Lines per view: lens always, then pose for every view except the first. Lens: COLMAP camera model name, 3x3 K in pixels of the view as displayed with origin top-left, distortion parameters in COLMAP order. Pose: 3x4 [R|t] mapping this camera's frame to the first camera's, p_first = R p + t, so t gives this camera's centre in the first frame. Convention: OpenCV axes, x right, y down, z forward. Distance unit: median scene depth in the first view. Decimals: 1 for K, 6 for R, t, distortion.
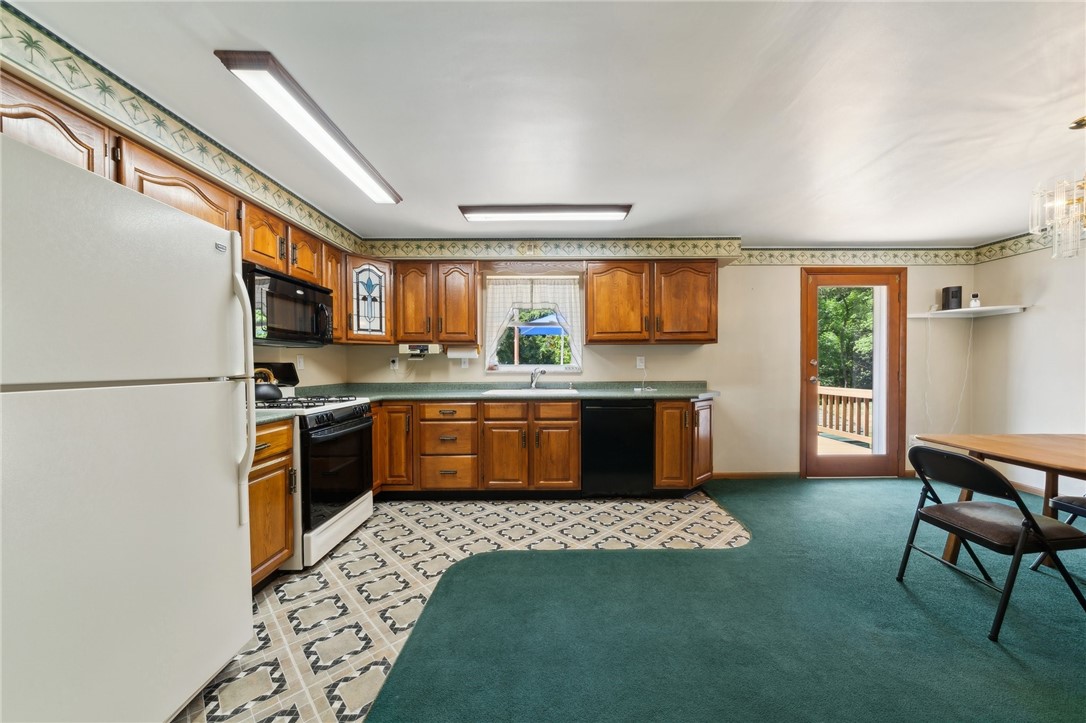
lens RADIAL K [[383.4, 0, 556.3], [0, 383.4, 372.7], [0, 0, 1]] dist [-0.001655, -0.001126]
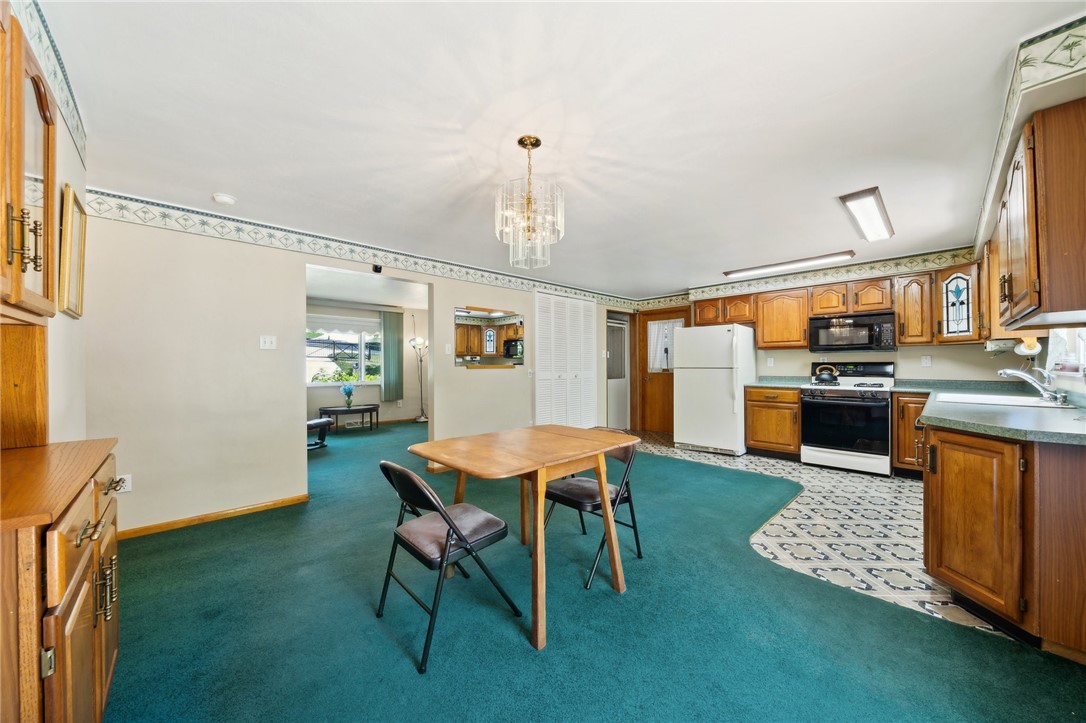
lens RADIAL K [[383.4, 0, 531.6], [0, 383.4, 362.7], [0, 0, 1]] dist [-0.001655, -0.001126]
pose [[-0.743022, 0.002235, -0.669263, 1.197355], [-0.007858, 0.999896, 0.012063, -0.025869], [0.669221, 0.014221, -0.742928, 1.022590]]
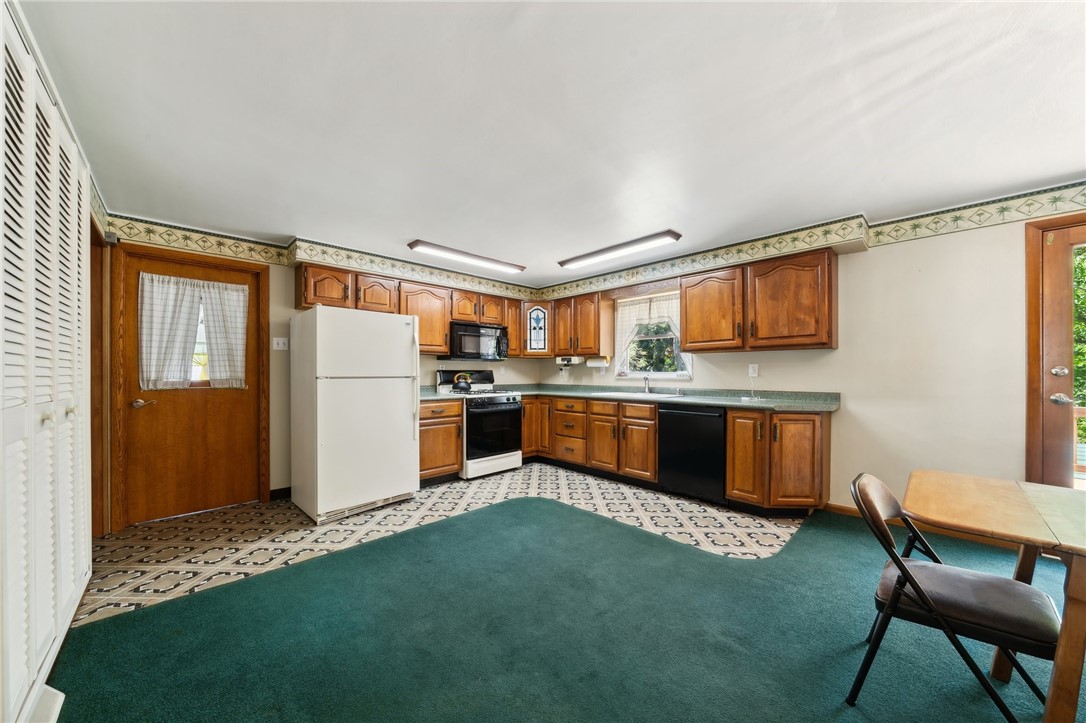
lens RADIAL K [[383.4, 0, 542.8], [0, 383.4, 374.5], [0, 0, 1]] dist [-0.001655, -0.001126]
pose [[0.690315, 0.009517, -0.723447, 0.641606], [-0.019207, 0.999802, -0.005175, -0.001555], [0.723254, 0.017467, 0.690361, -0.030468]]
